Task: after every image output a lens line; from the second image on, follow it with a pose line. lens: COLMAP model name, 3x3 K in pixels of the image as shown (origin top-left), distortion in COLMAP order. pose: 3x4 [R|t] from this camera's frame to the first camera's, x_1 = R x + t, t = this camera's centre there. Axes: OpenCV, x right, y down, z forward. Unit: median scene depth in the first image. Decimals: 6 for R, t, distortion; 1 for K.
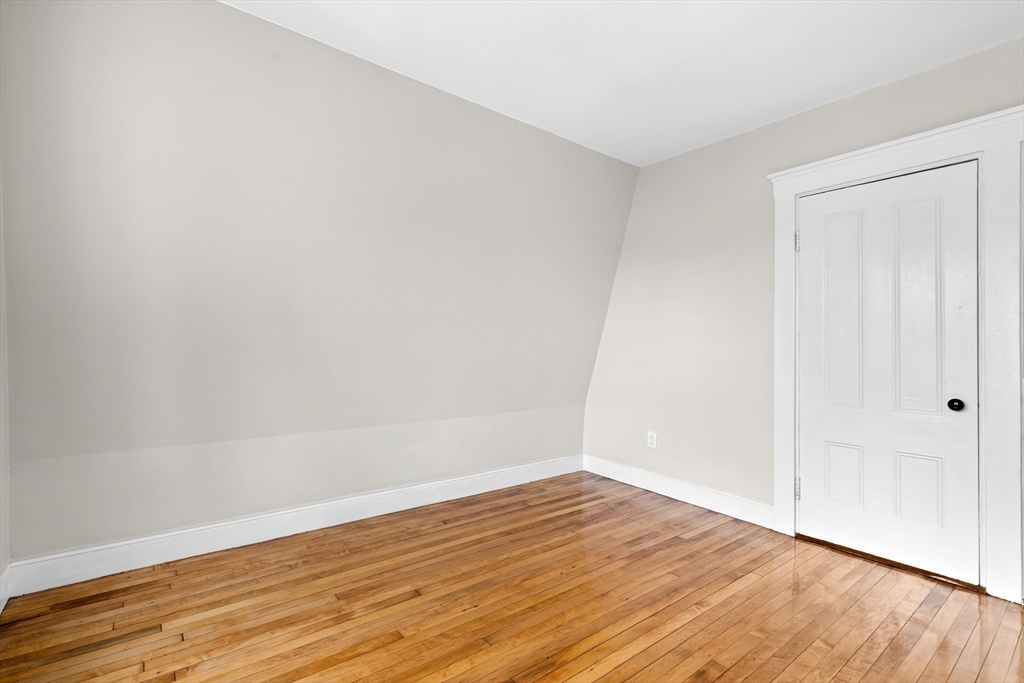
lens RADIAL K [[467.5, 0, 521.0], [0, 467.5, 339.6], [0, 0, 1]] dist [-0.003157, 0.000971]
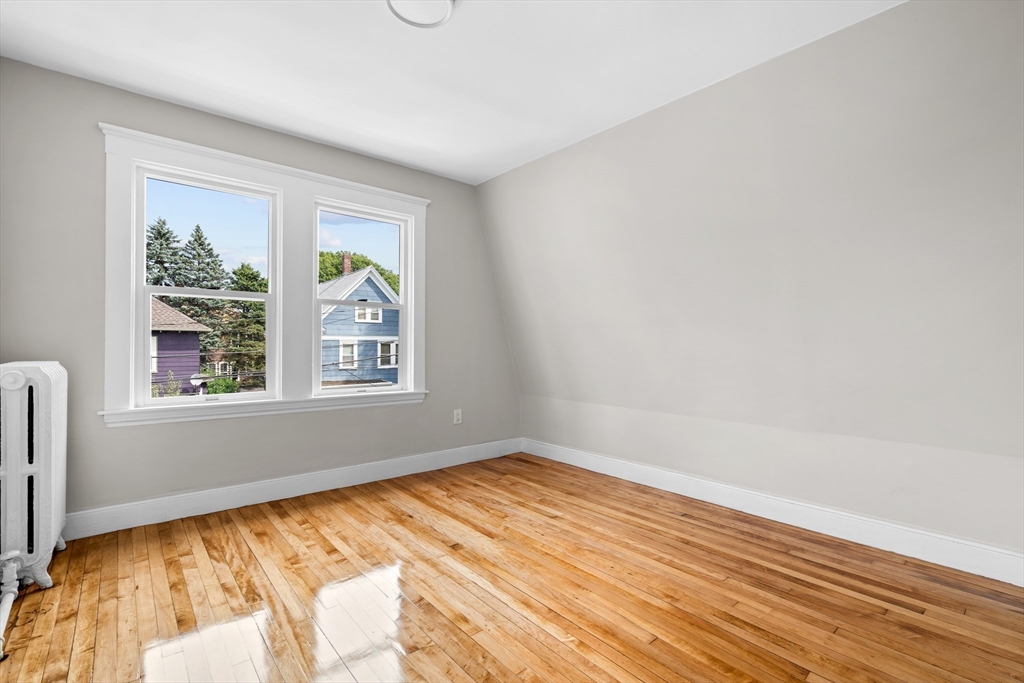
lens RADIAL K [[467.5, 0, 521.3], [0, 467.5, 345.9], [0, 0, 1]] dist [-0.003157, 0.000971]
pose [[0.053070, -0.003318, -0.998585, 0.849535], [0.009510, 0.999951, -0.002817, 0.016397], [0.998546, -0.009347, 0.053099, 0.587346]]
